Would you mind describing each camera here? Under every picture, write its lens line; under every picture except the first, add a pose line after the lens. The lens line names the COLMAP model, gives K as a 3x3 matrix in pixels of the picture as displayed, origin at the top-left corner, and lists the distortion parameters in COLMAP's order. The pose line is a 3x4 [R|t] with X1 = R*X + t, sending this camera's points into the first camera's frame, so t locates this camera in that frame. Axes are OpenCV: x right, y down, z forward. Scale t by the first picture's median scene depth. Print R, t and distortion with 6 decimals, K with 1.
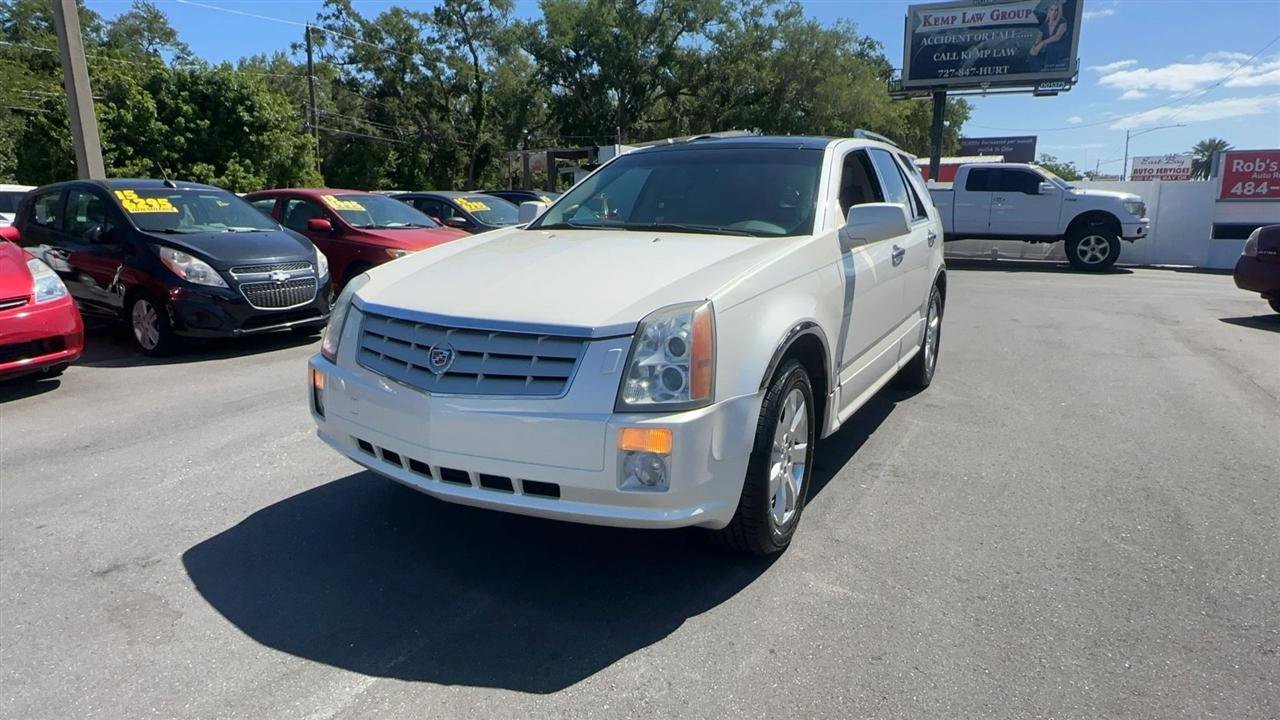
lens RADIAL K [[747.5, 0, 646.6], [0, 747.5, 364.4], [0, 0, 1]] dist [-0.013985, 0.008525]
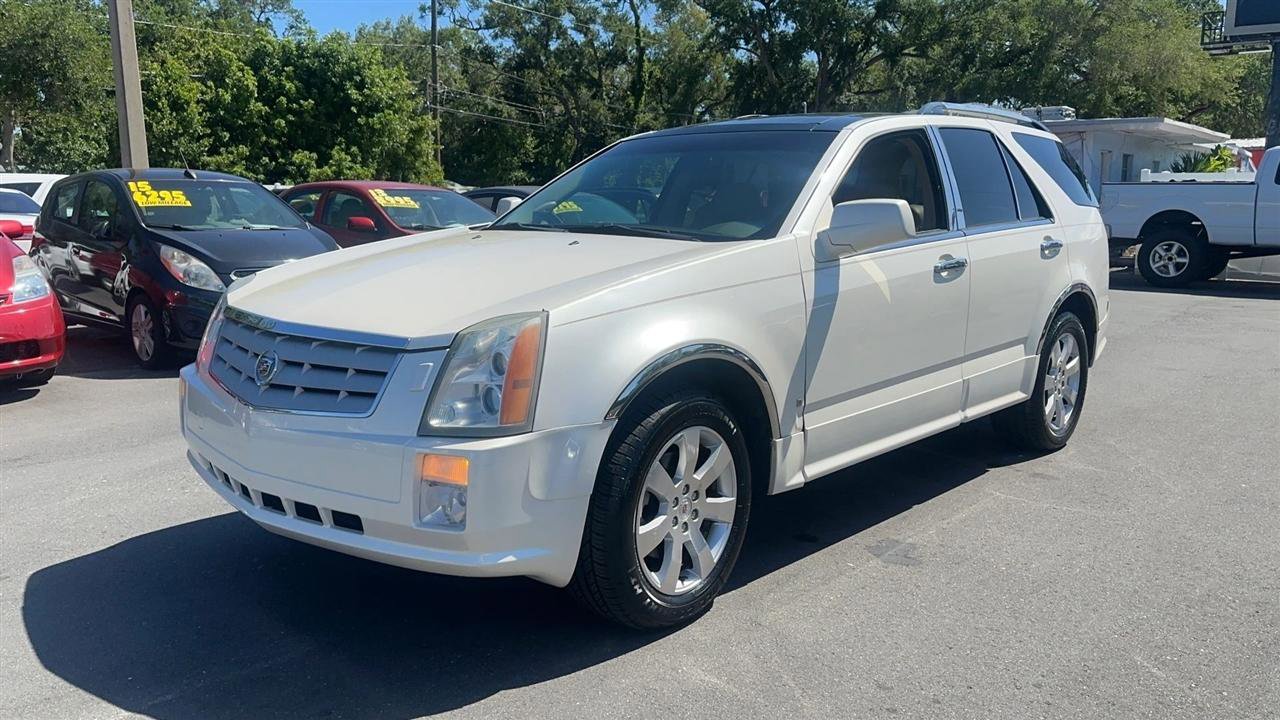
lens RADIAL K [[981.3, 0, 653.2], [0, 981.3, 378.0], [0, 0, 1]] dist [0.070438, -0.098426]
pose [[0.977418, 0.041638, -0.207172, 0.058792], [-0.049064, 0.998320, -0.030833, 0.002457], [0.205540, 0.040301, 0.977819, -0.008017]]
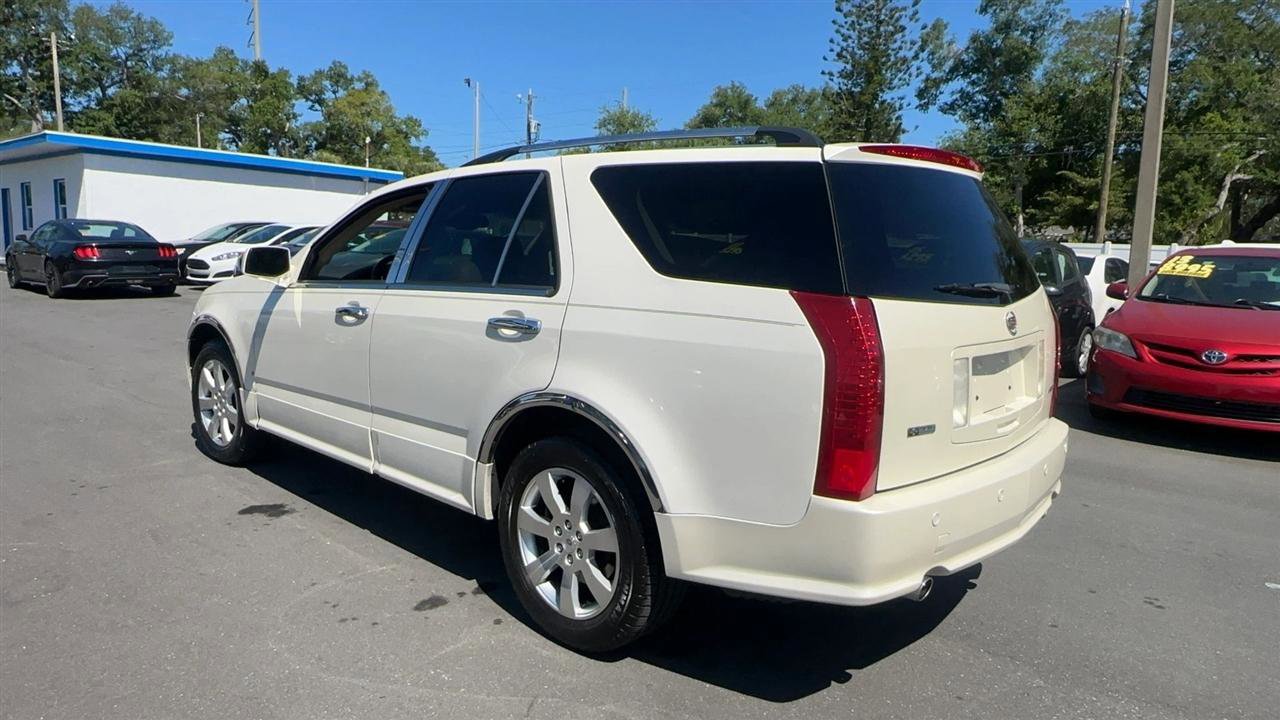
lens RADIAL K [[846.8, 0, 641.6], [0, 846.8, 357.6], [0, 0, 1]] dist [-0.003180, 0.003166]
pose [[-0.230927, 0.127025, -0.964644, 0.266575], [-0.234945, 0.954823, 0.181975, -0.078801], [0.944179, 0.268661, -0.190651, 0.342344]]
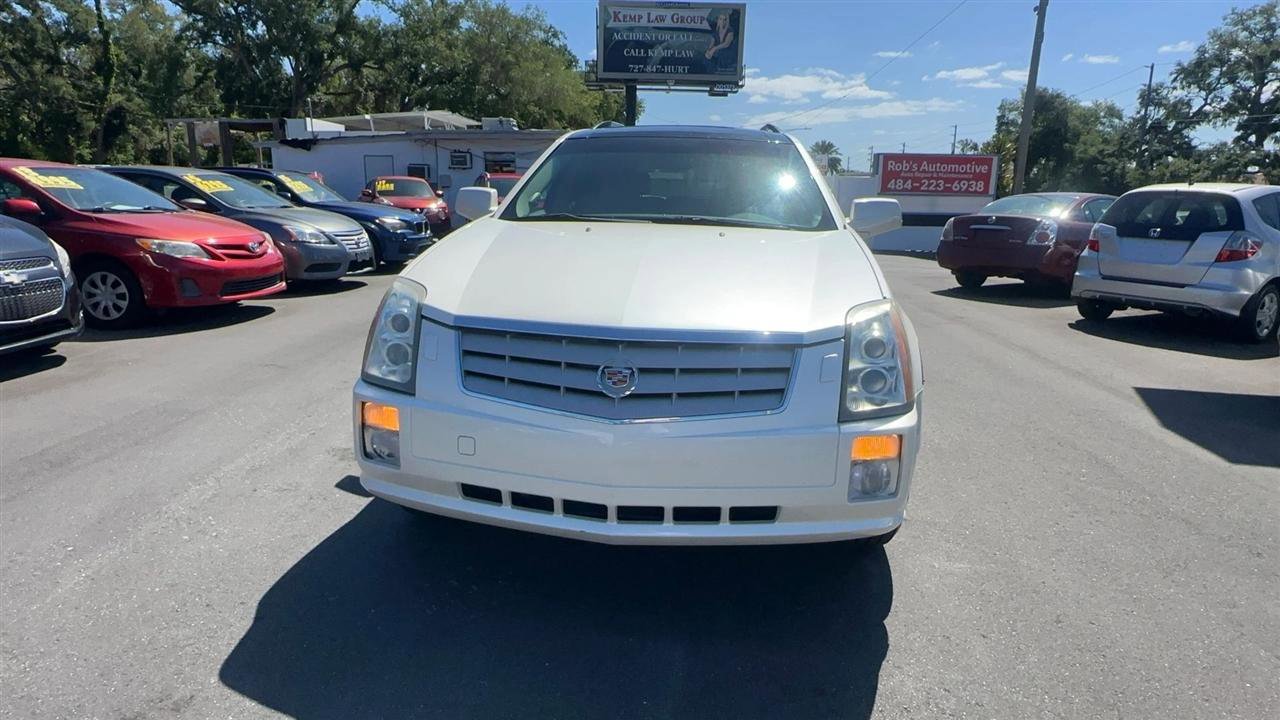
lens RADIAL K [[747.5, 0, 643.9], [0, 747.5, 358.0], [0, 0, 1]] dist [-0.013985, 0.008525]
pose [[0.916279, -0.067247, 0.394854, -0.081728], [0.062066, 0.997736, 0.025897, -0.007250], [-0.395702, 0.000778, 0.918379, 0.029419]]
